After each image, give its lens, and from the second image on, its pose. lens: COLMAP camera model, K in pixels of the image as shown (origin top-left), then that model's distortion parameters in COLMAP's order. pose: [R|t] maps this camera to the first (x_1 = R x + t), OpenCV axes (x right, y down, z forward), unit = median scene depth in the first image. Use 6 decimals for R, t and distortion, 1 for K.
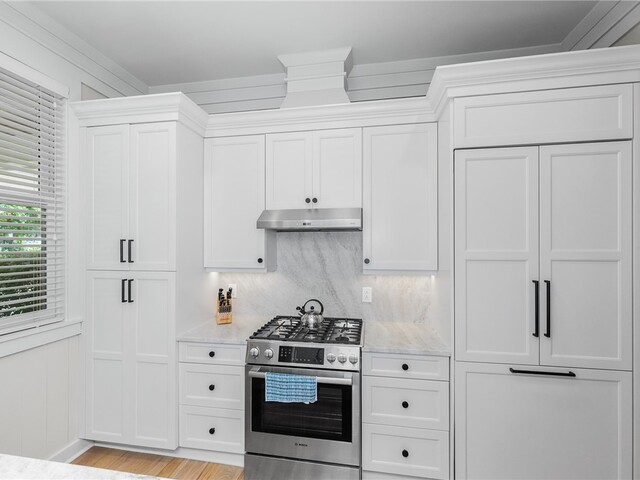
lens RADIAL K [[291.0, 0, 321.9], [0, 291.0, 243.8], [0, 0, 1]] dist [0.007270, 0.000570]
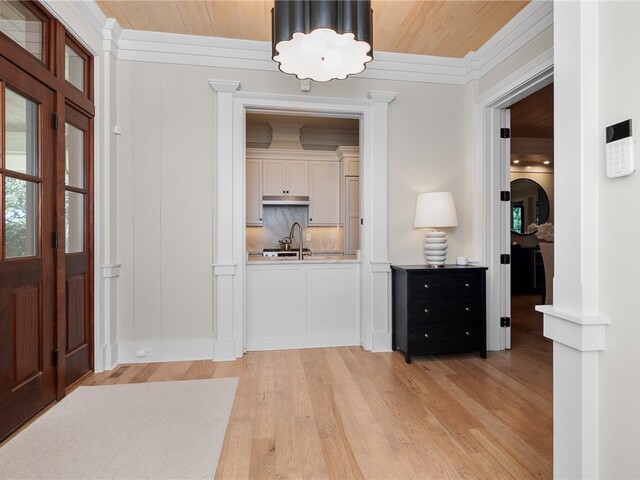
lens RADIAL K [[328.5, 0, 320.7], [0, 328.5, 237.3], [0, 0, 1]] dist [0.012914, -0.001679]
pose [[0.950809, -0.003541, 0.309759, -0.549495], [-0.000043, 0.999933, 0.011563, 0.161820], [-0.309779, -0.011008, 0.950745, -1.425701]]
